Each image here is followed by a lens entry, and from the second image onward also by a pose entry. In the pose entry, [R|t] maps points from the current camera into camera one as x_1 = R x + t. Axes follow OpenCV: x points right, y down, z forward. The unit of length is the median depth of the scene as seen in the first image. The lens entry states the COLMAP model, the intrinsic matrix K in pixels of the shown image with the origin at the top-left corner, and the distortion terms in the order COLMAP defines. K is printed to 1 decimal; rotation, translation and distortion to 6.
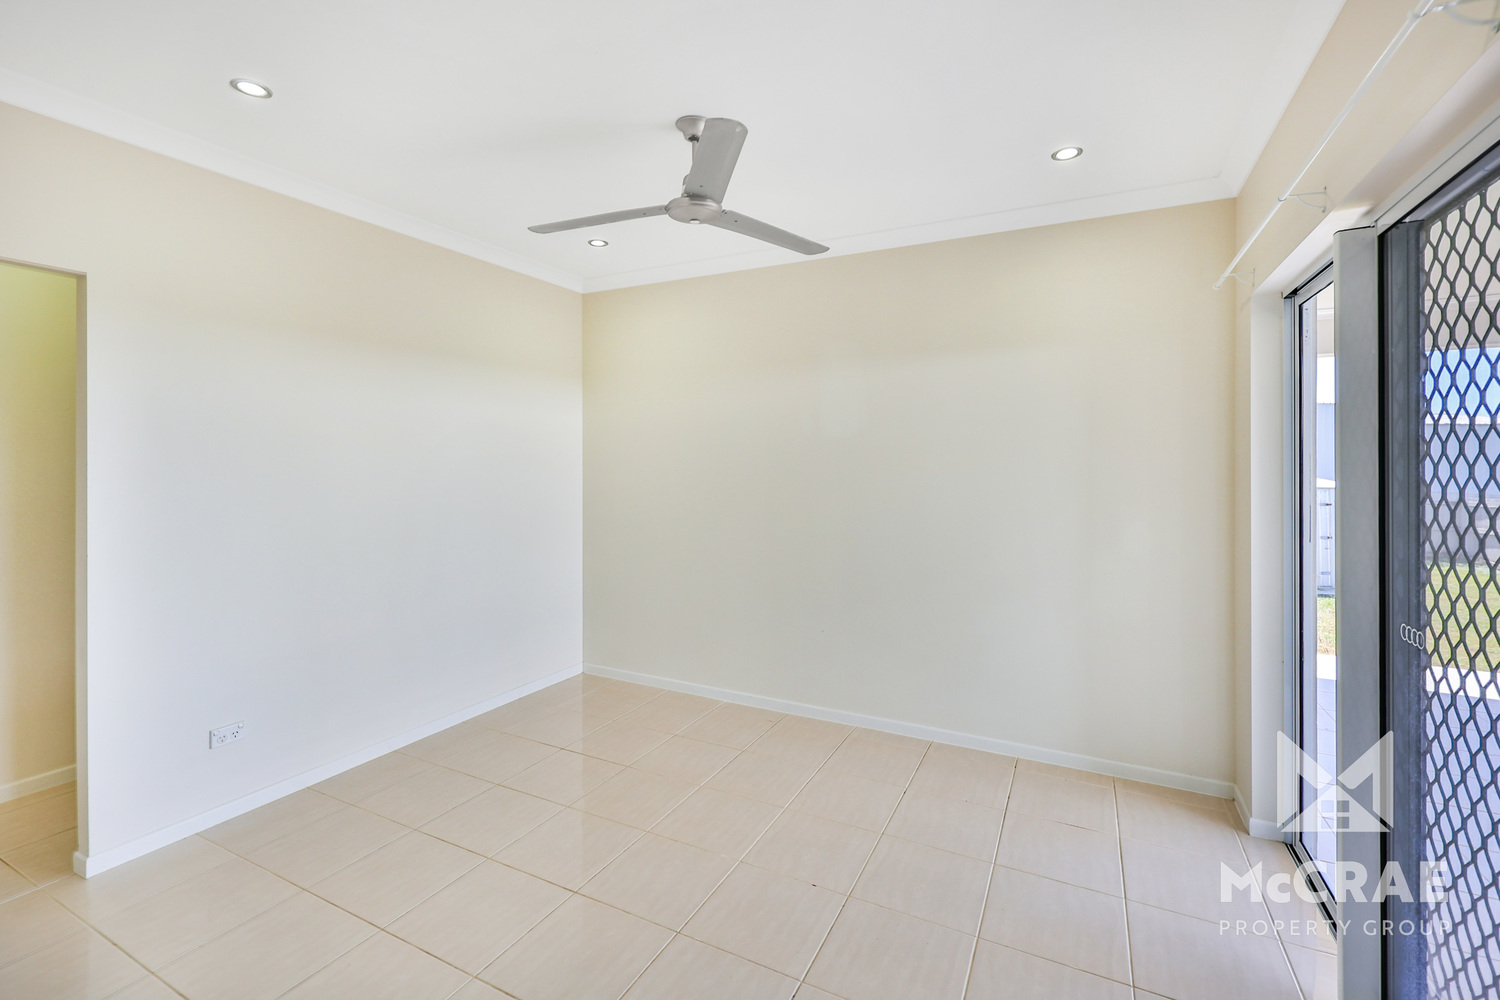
lens RADIAL K [[646.2, 0, 746.5], [0, 646.2, 460.7], [0, 0, 1]] dist [0.002469, -0.000022]
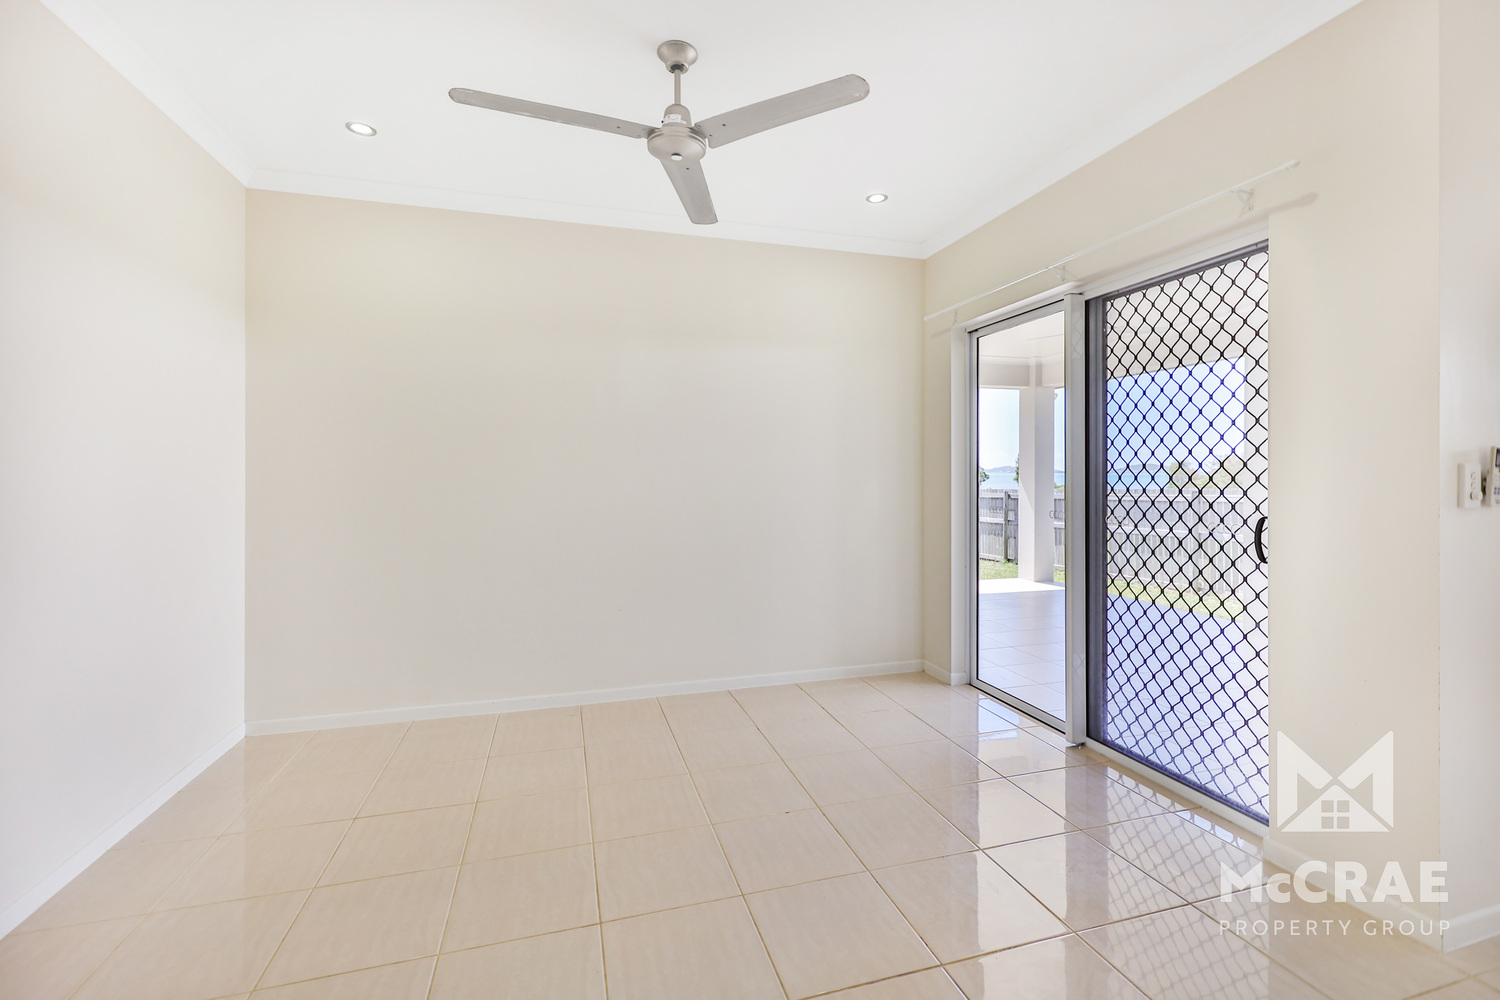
lens RADIAL K [[646.2, 0, 746.5], [0, 646.2, 460.7], [0, 0, 1]] dist [0.002469, -0.000022]
pose [[0.723463, 0.013018, 0.690241, -0.577097], [-0.001004, 0.999841, -0.017804, 0.079216], [-0.690363, 0.012188, 0.723361, 0.223908]]
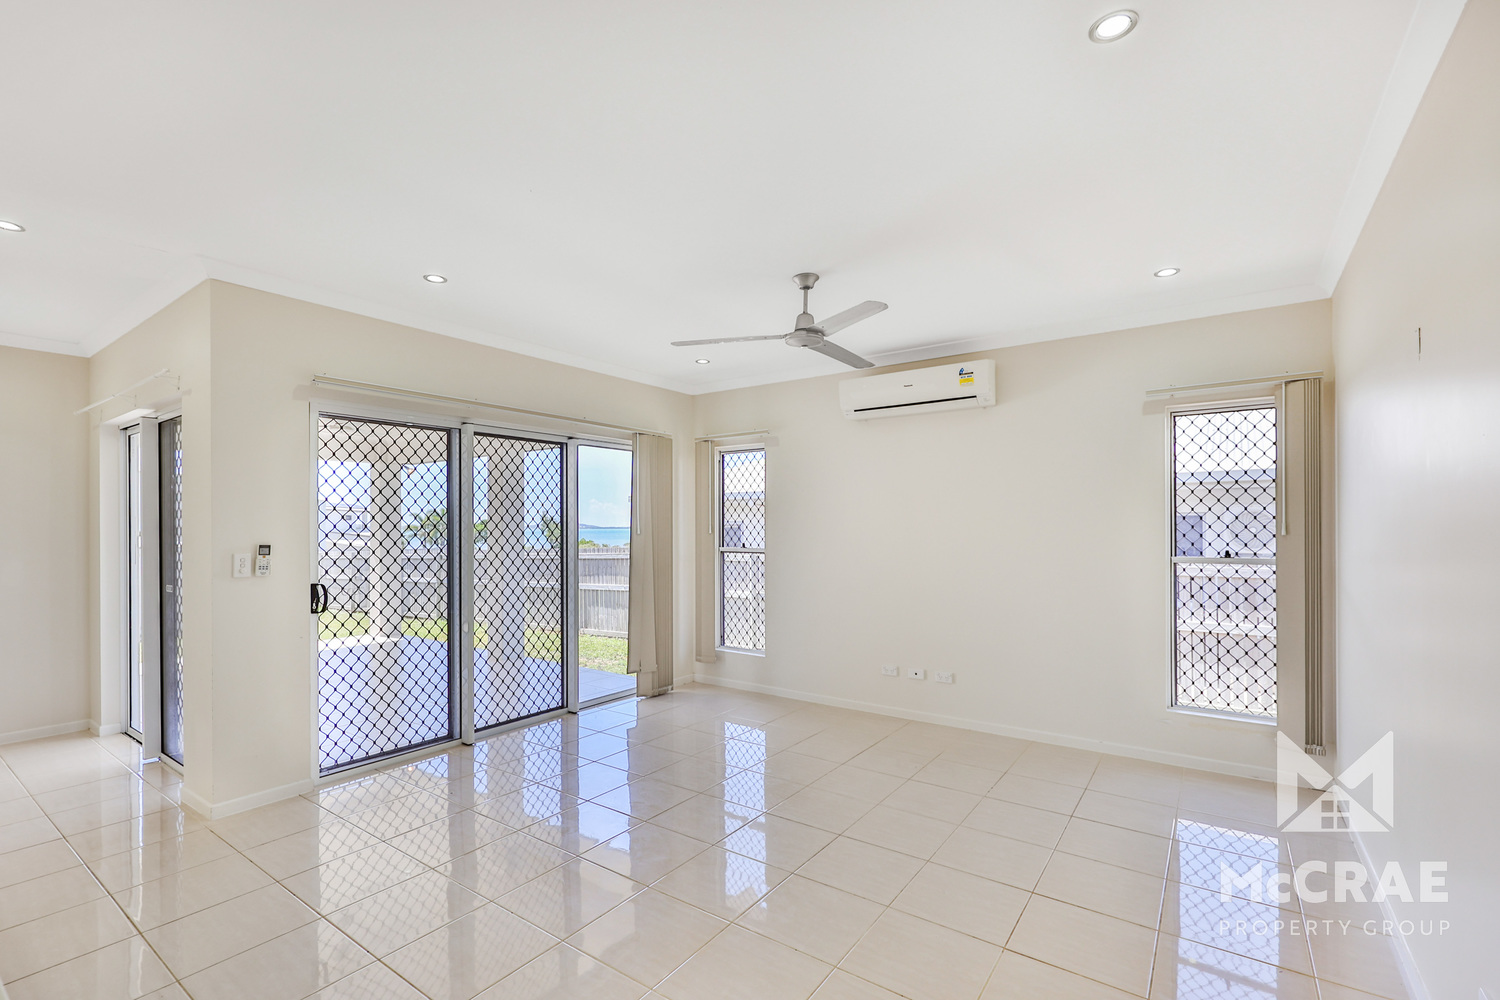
lens RADIAL K [[676.3, 0, 726.0], [0, 676.3, 528.2], [0, 0, 1]] dist [0.000784, 0.000200]
pose [[0.160394, -0.000496, 0.987053, -0.696966], [0.000398, 1.000000, 0.000438, 0.021420], [-0.987053, 0.000322, 0.160394, -0.888135]]
